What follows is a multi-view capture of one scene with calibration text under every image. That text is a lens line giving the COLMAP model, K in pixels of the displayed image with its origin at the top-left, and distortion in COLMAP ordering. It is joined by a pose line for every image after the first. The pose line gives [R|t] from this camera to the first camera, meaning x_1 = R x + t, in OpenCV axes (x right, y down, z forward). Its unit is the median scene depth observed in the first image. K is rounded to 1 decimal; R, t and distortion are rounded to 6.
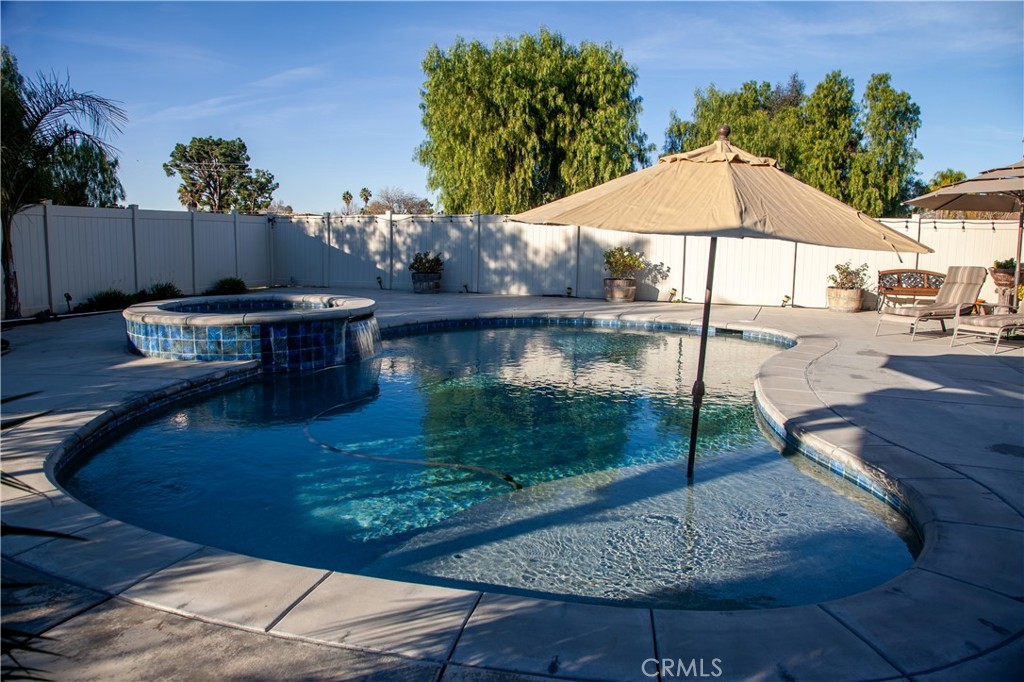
lens RADIAL K [[719.1, 0, 521.0], [0, 719.1, 337.6], [0, 0, 1]] dist [-0.137164, 0.081360]
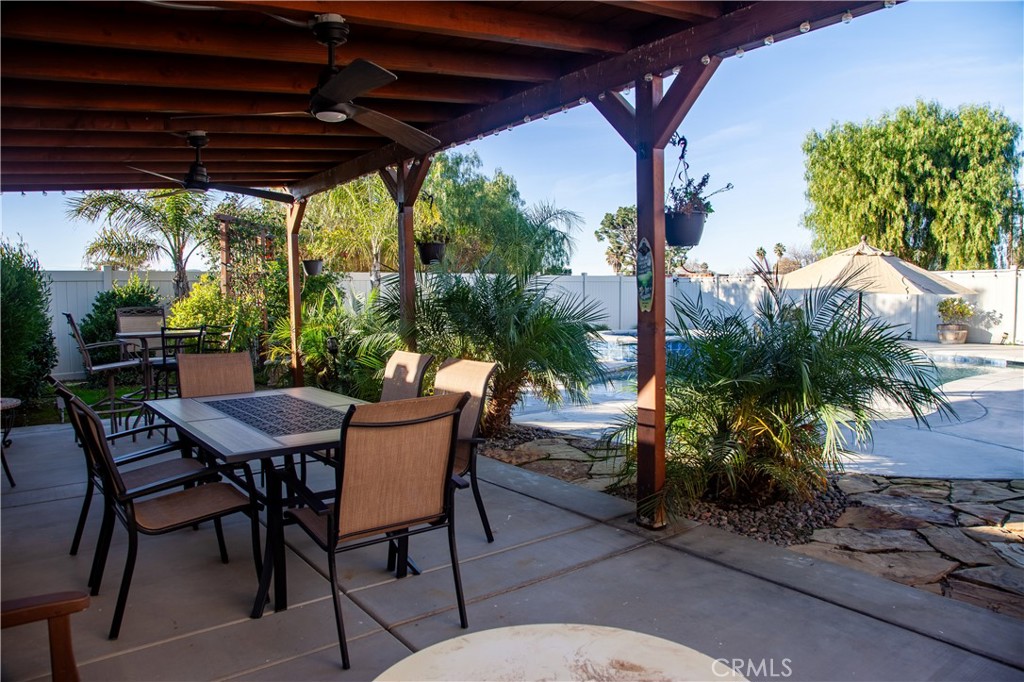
lens RADIAL K [[707.4, 0, 512.0], [0, 707.4, 341.0], [0, 0, 1]] dist [-0.125787, 0.070707]
pose [[0.834814, 0.014223, -0.550348, 0.097585], [-0.053335, 0.997053, -0.055136, 0.030528], [0.547942, 0.075381, 0.833113, -0.216579]]
